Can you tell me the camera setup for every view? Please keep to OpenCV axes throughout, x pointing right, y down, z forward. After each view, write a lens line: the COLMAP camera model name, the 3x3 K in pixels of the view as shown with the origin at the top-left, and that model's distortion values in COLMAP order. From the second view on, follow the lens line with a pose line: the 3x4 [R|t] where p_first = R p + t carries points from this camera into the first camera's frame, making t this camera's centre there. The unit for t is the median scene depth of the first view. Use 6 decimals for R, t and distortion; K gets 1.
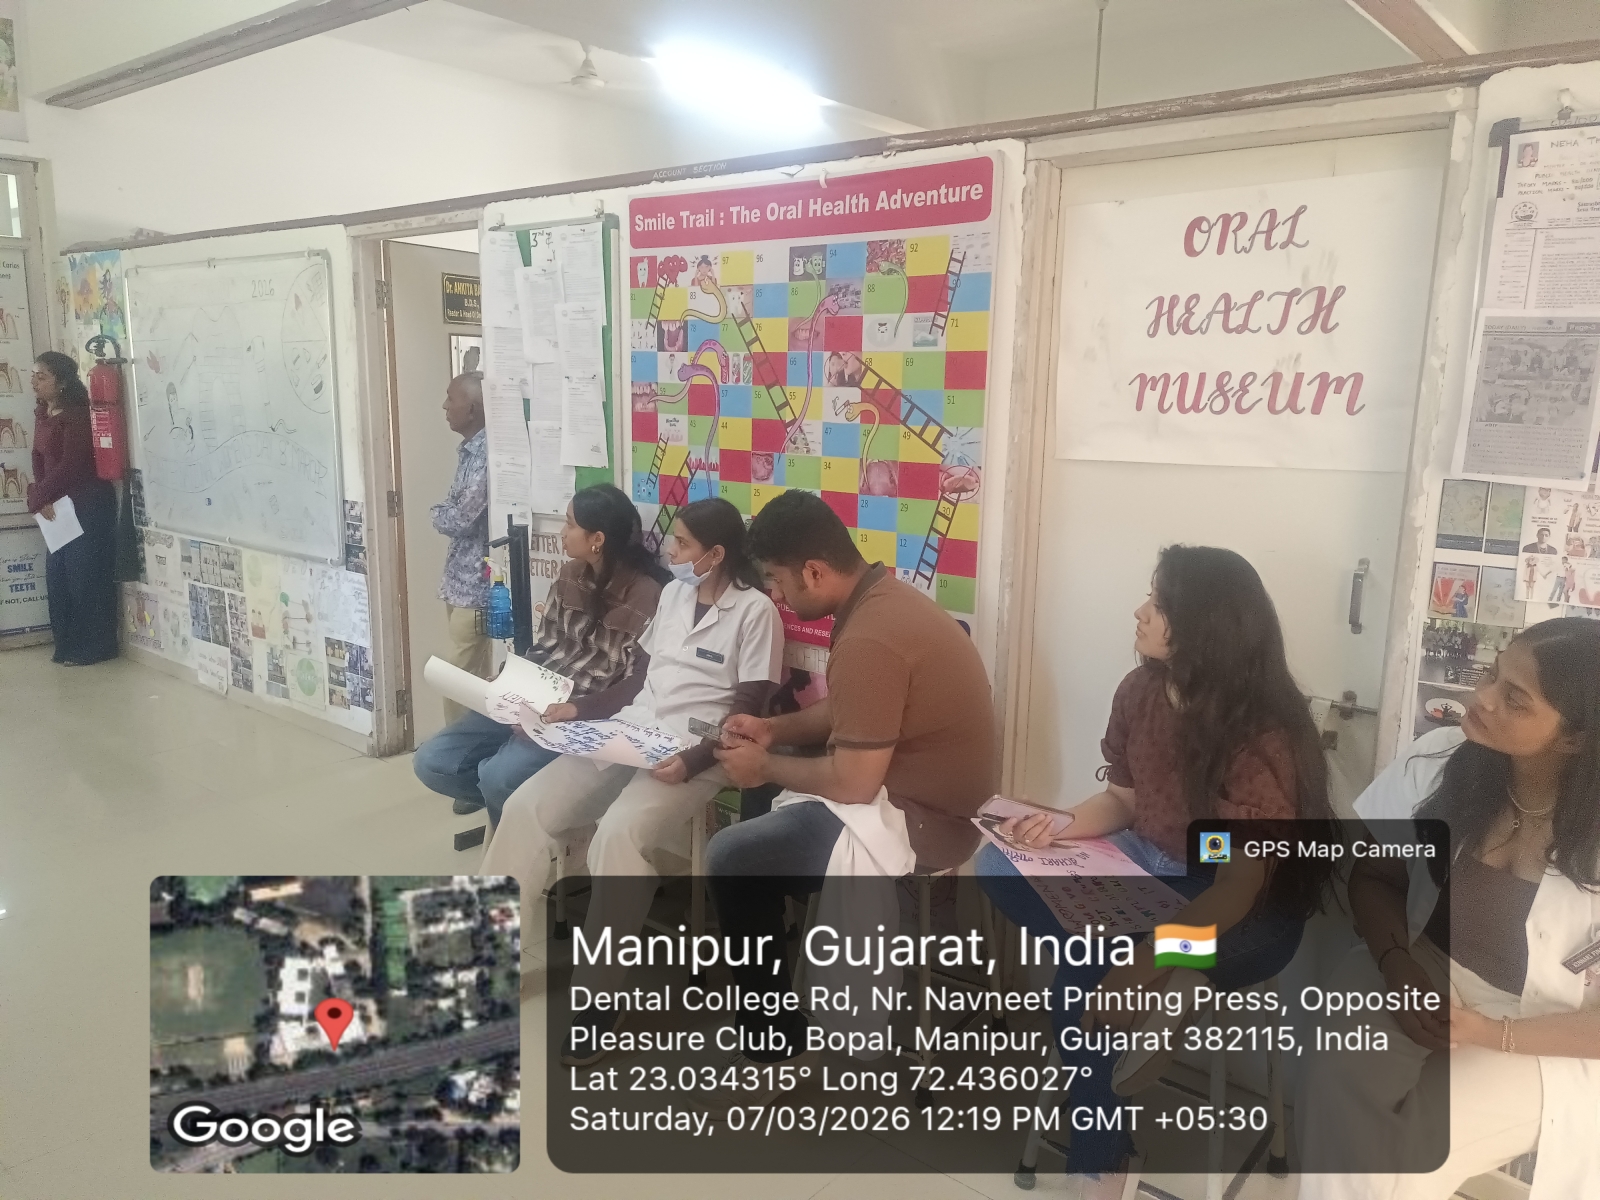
lens RADIAL K [[1179.8, 0, 810.5], [0, 1179.8, 599.5], [0, 0, 1]] dist [0.046965, -0.045967]
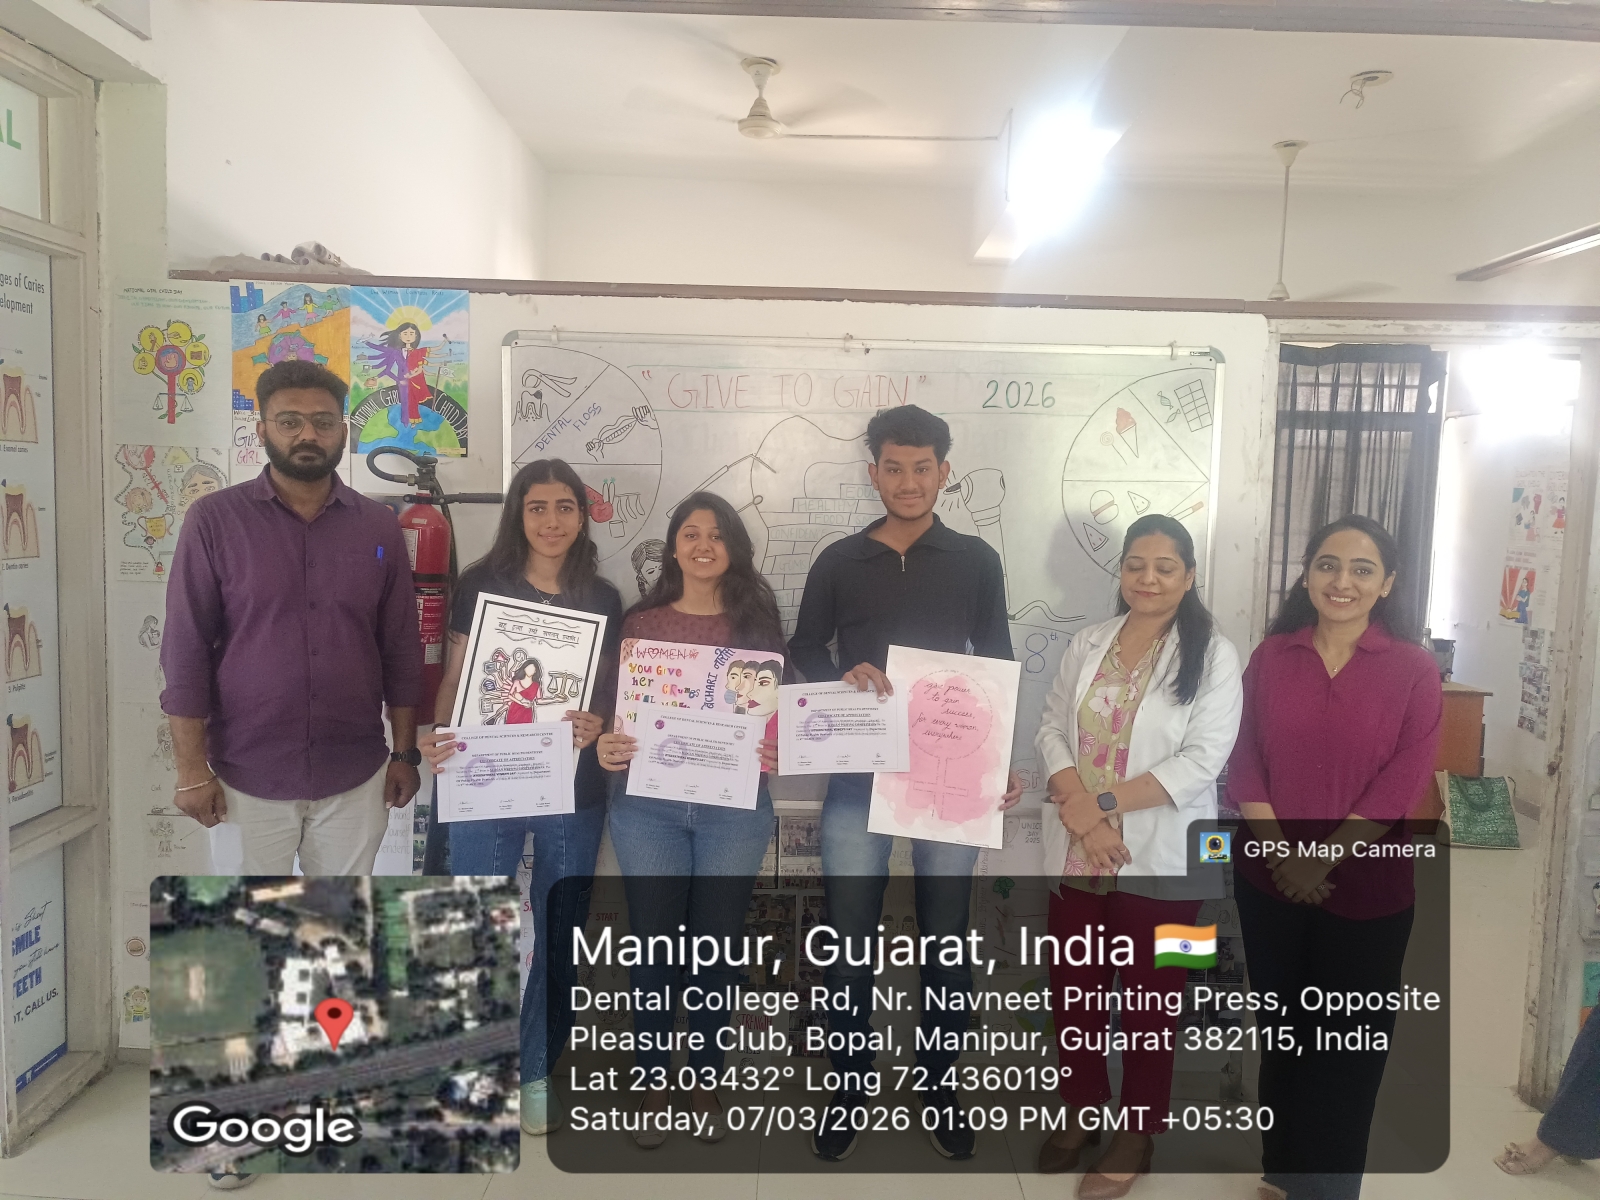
lens RADIAL K [[1179.8, 0, 795.6], [0, 1179.8, 603.6], [0, 0, 1]] dist [0.046965, -0.045967]
pose [[0.773143, -0.054586, 0.631878, -1.365130], [0.102792, 0.993902, -0.039911, -0.201296], [-0.625846, 0.095809, 0.774039, 0.869942]]
